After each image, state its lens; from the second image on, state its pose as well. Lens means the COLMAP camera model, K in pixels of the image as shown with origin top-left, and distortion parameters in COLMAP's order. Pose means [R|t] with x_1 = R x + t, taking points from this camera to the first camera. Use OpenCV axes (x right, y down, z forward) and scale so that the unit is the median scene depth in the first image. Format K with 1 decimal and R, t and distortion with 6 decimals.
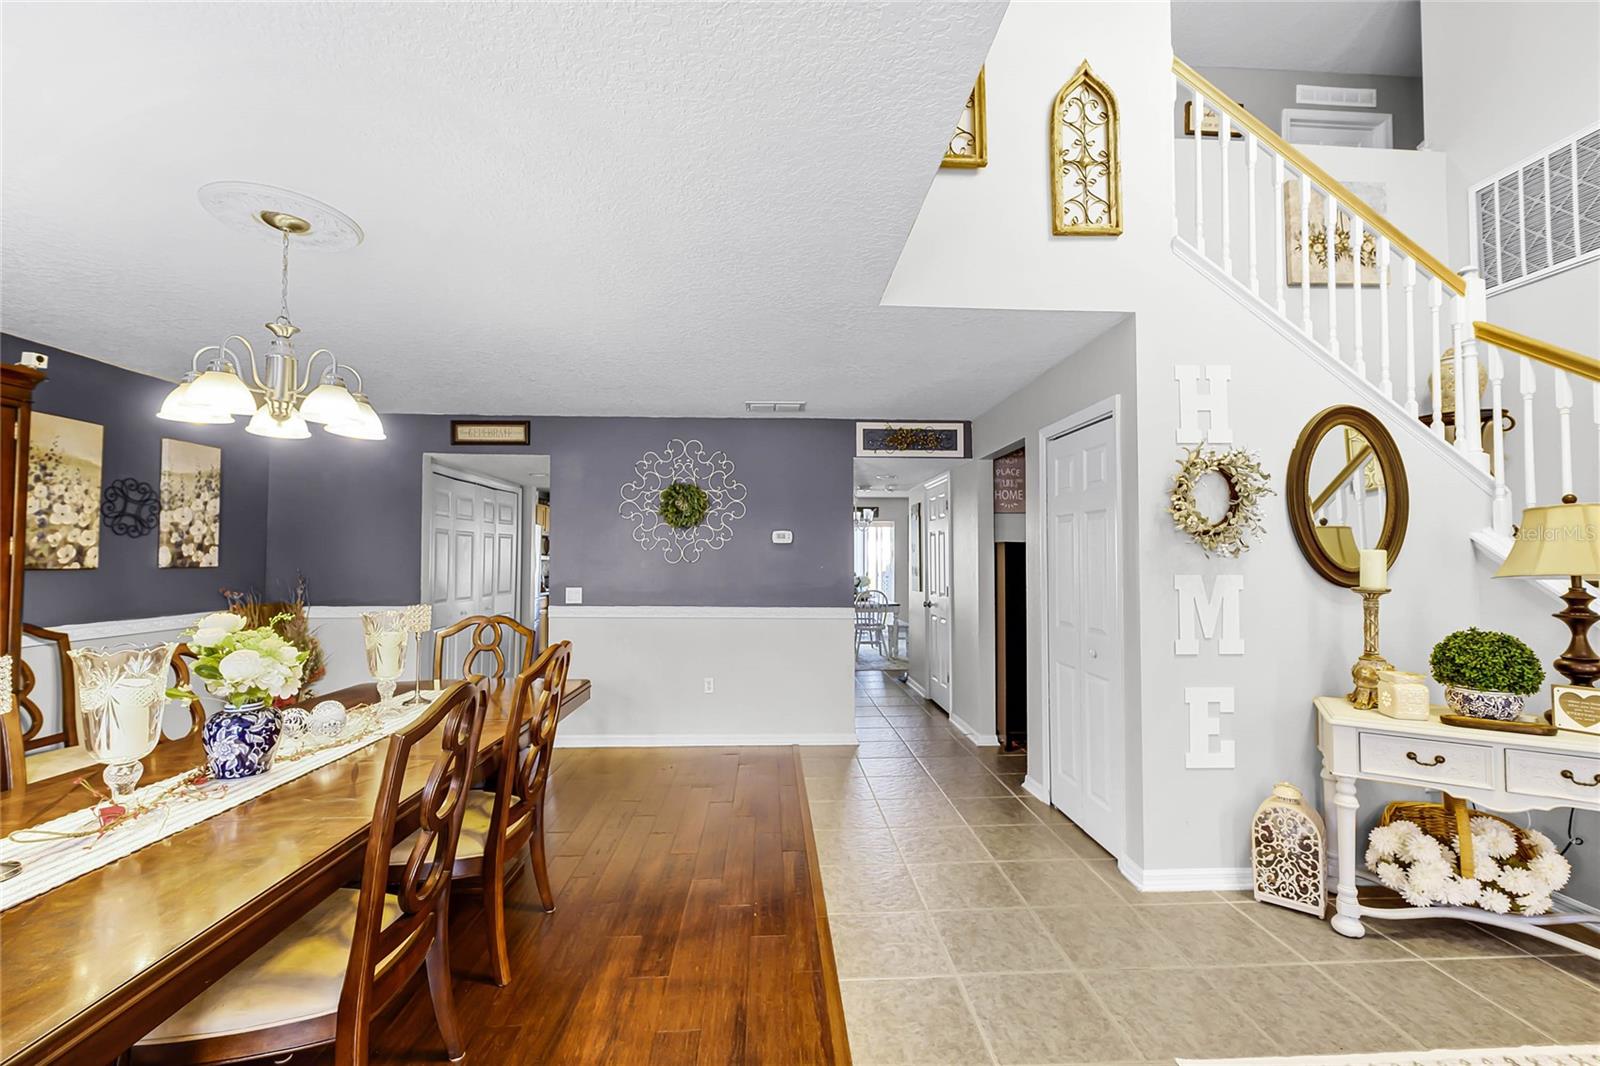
lens RADIAL K [[668.9, 0, 801.5], [0, 668.9, 537.6], [0, 0, 1]] dist [-0.001039, 0.000031]
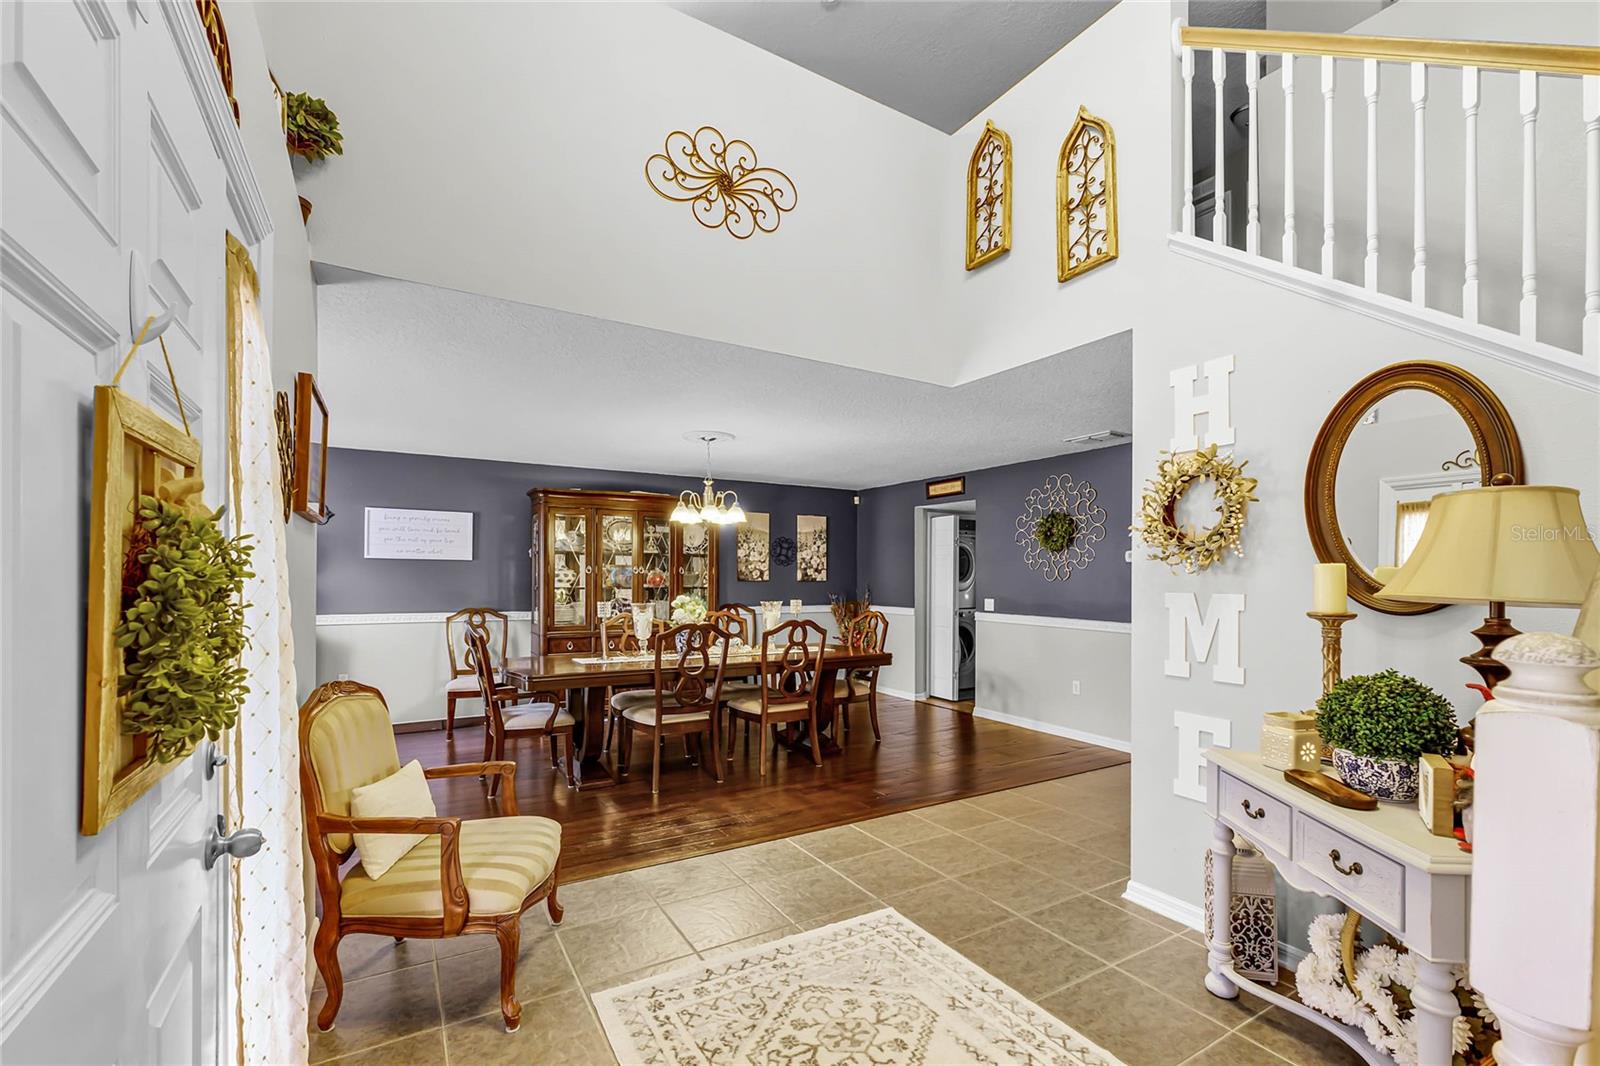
lens RADIAL K [[689.7, 0, 802.7], [0, 689.7, 581.9], [0, 0, 1]] dist [-0.001517, 0.000289]
pose [[0.468060, 0.007825, -0.883662, 0.919174], [0.023091, 0.999511, 0.021082, 0.005789], [0.883395, -0.030272, 0.467650, 0.057781]]
